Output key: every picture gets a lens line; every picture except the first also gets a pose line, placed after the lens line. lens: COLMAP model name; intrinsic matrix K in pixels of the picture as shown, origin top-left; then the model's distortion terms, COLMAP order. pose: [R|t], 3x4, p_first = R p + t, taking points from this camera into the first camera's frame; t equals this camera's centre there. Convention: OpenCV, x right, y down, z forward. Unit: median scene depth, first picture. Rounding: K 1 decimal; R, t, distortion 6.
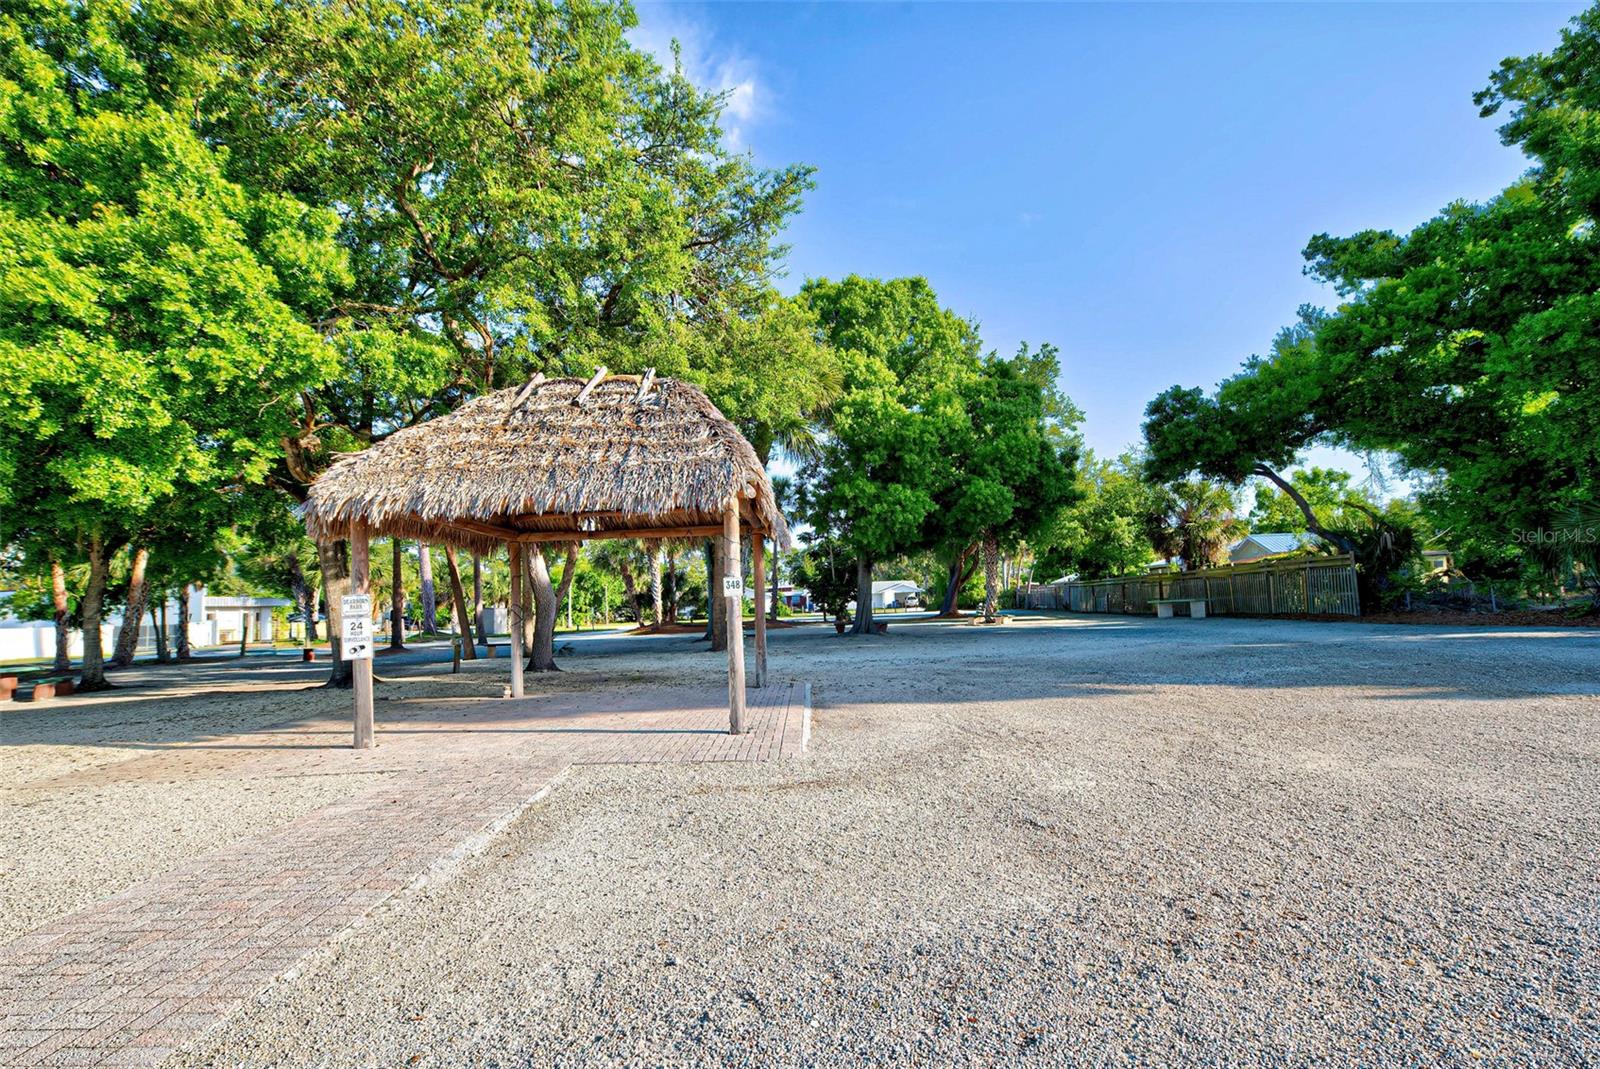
lens RADIAL K [[742.0, 0, 802.5], [0, 742.0, 543.3], [0, 0, 1]] dist [0.009026, -0.003589]
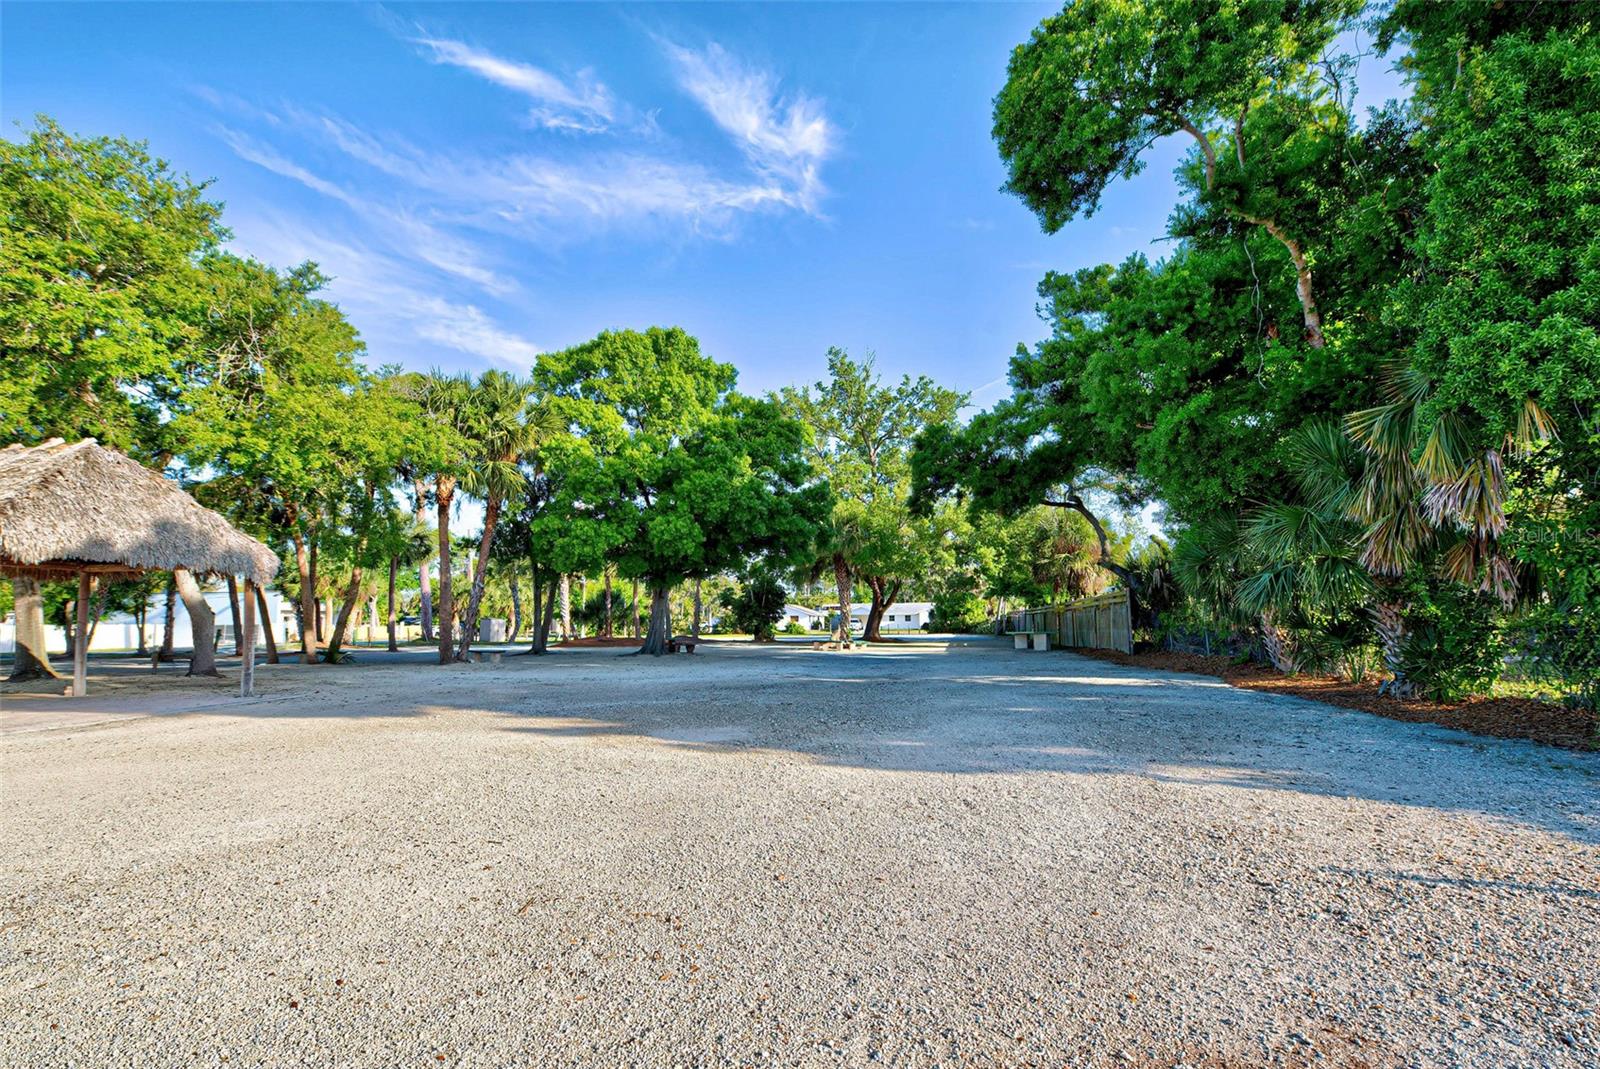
lens RADIAL K [[742.0, 0, 874.1], [0, 742.0, 548.1], [0, 0, 1]] dist [0.009026, -0.003589]
pose [[0.984486, 0.013293, -0.174957, 0.634505], [-0.015822, 0.999789, -0.013069, -0.026271], [0.174746, 0.015634, 0.984489, -0.013661]]
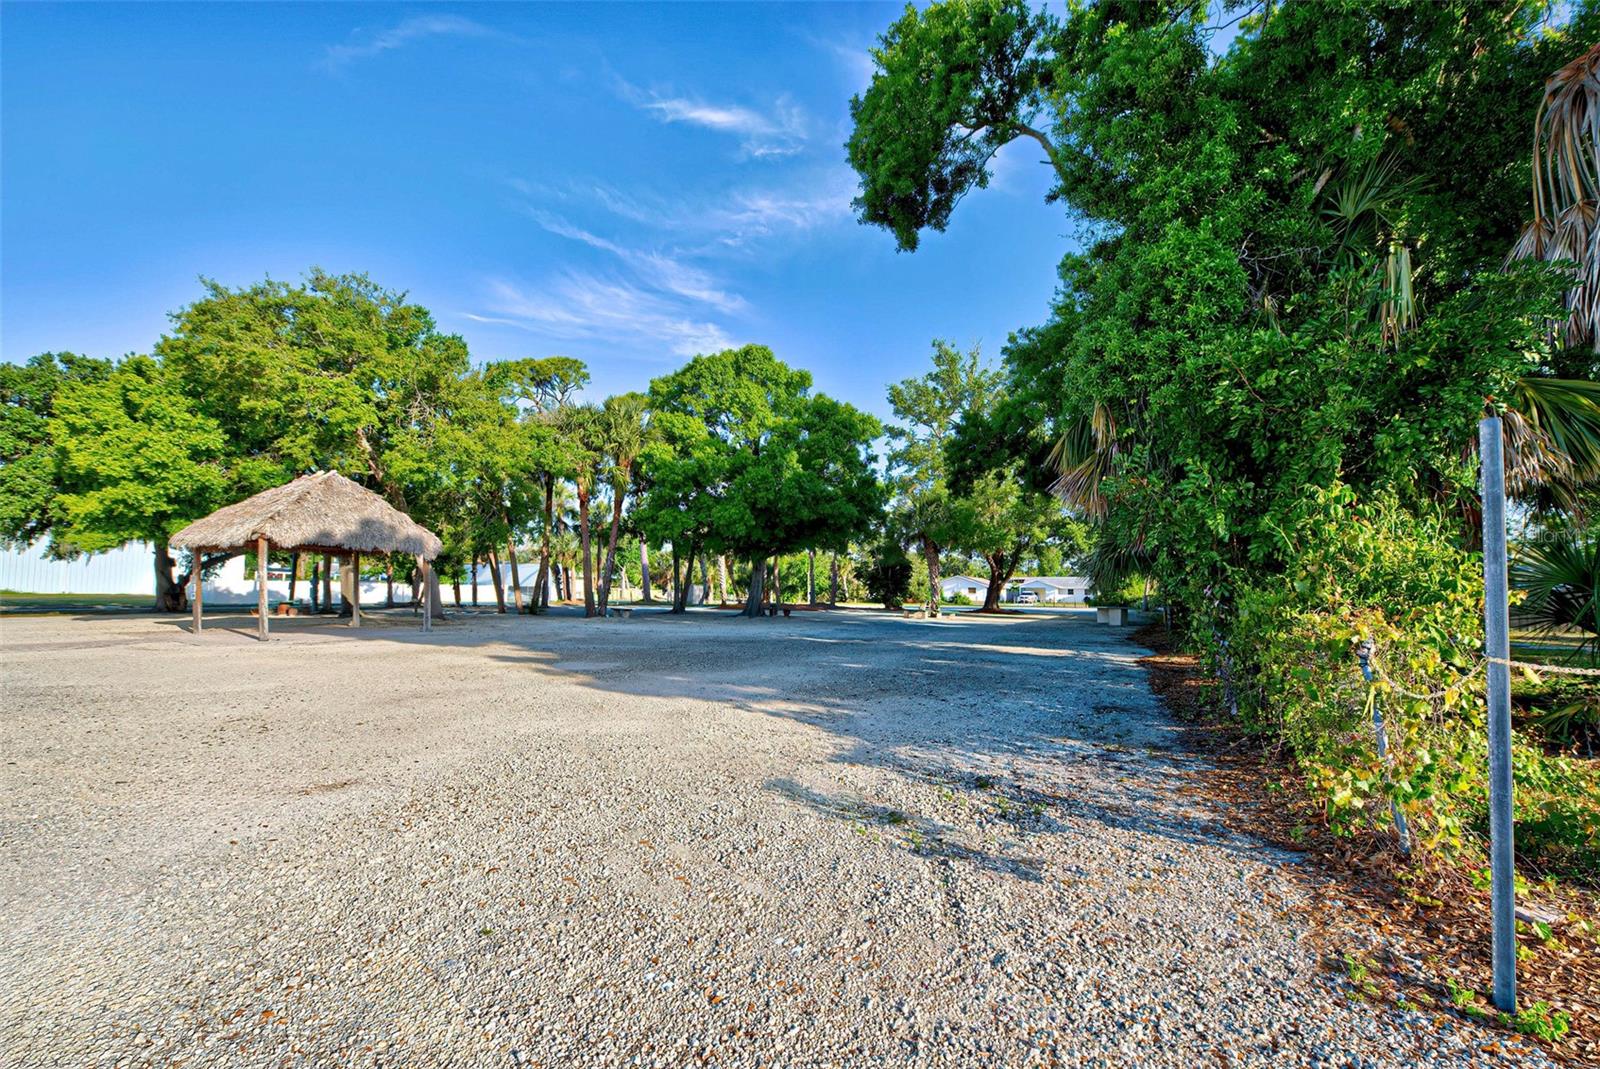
lens RADIAL K [[700.9, 0, 828.8], [0, 700.9, 567.7], [0, 0, 1]] dist [0.018569, 0.000268]
pose [[0.857714, 0.031823, -0.513141, 0.920538], [-0.005116, 0.998561, 0.053375, -0.035678], [0.514101, -0.043155, 0.856643, -0.004776]]
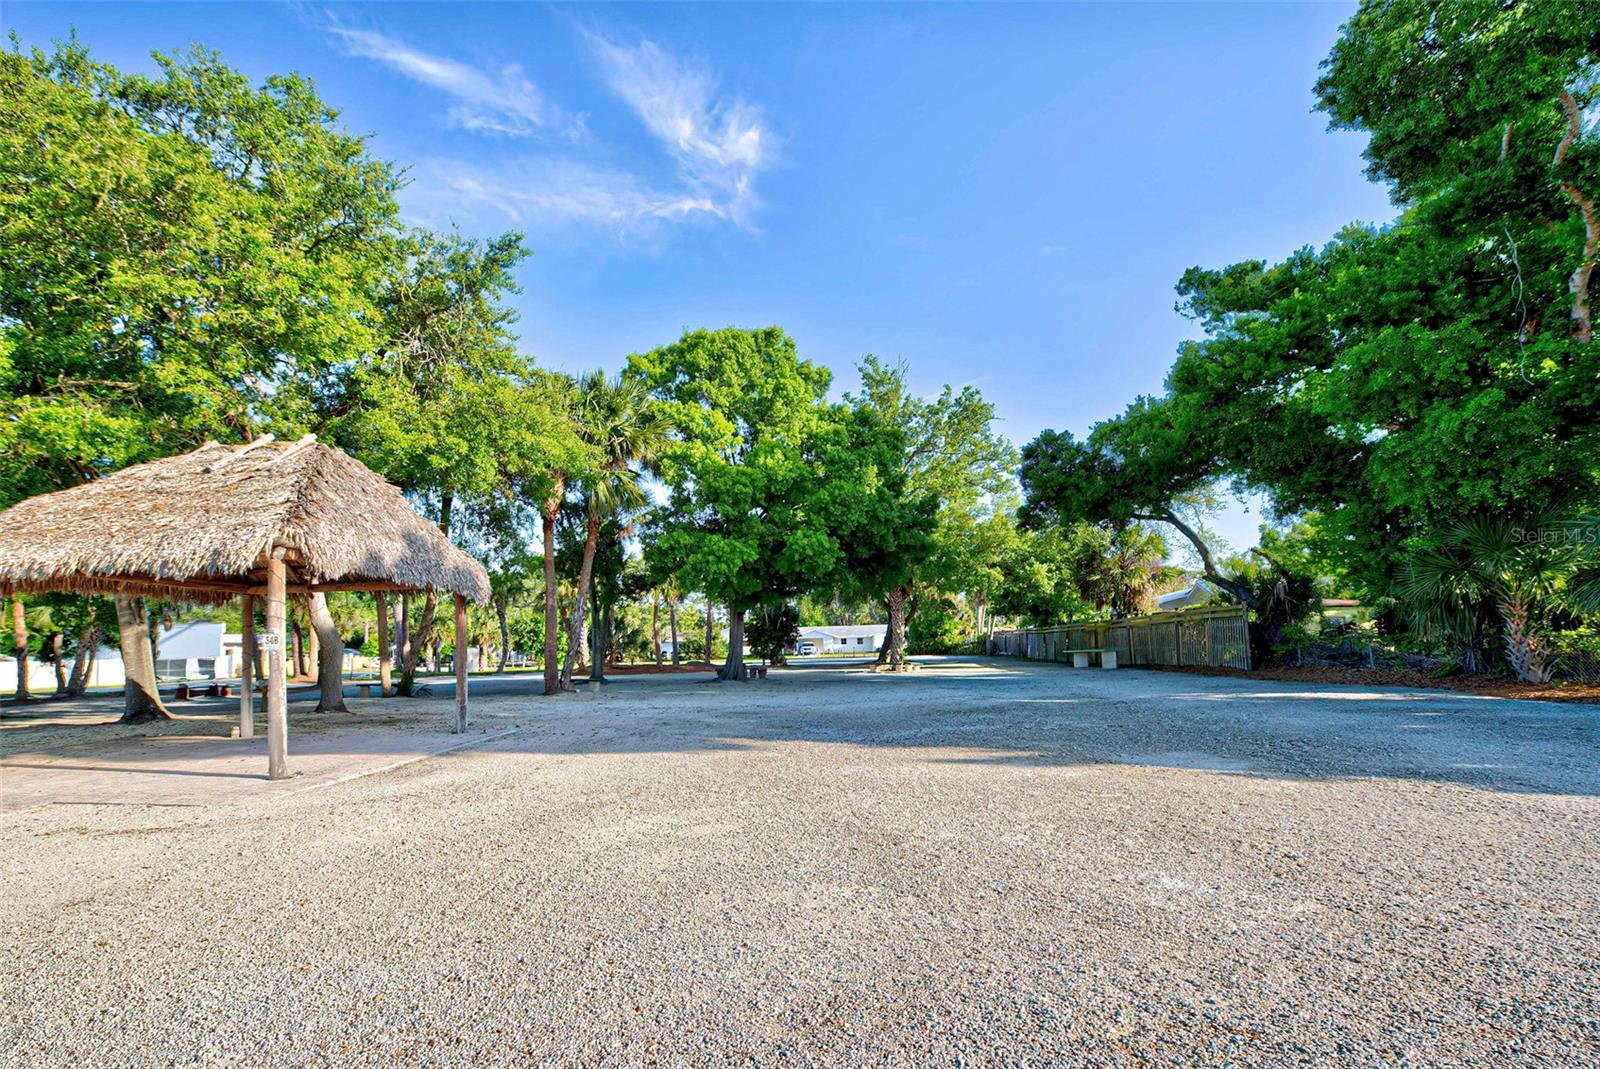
lens RADIAL K [[742.0, 0, 778.8], [0, 742.0, 586.7], [0, 0, 1]] dist [0.009026, -0.003589]
pose [[0.993577, 0.003663, -0.113101, 0.278445], [-0.003276, 0.999988, 0.003606, -0.010670], [0.113113, -0.003212, 0.993577, -0.000507]]
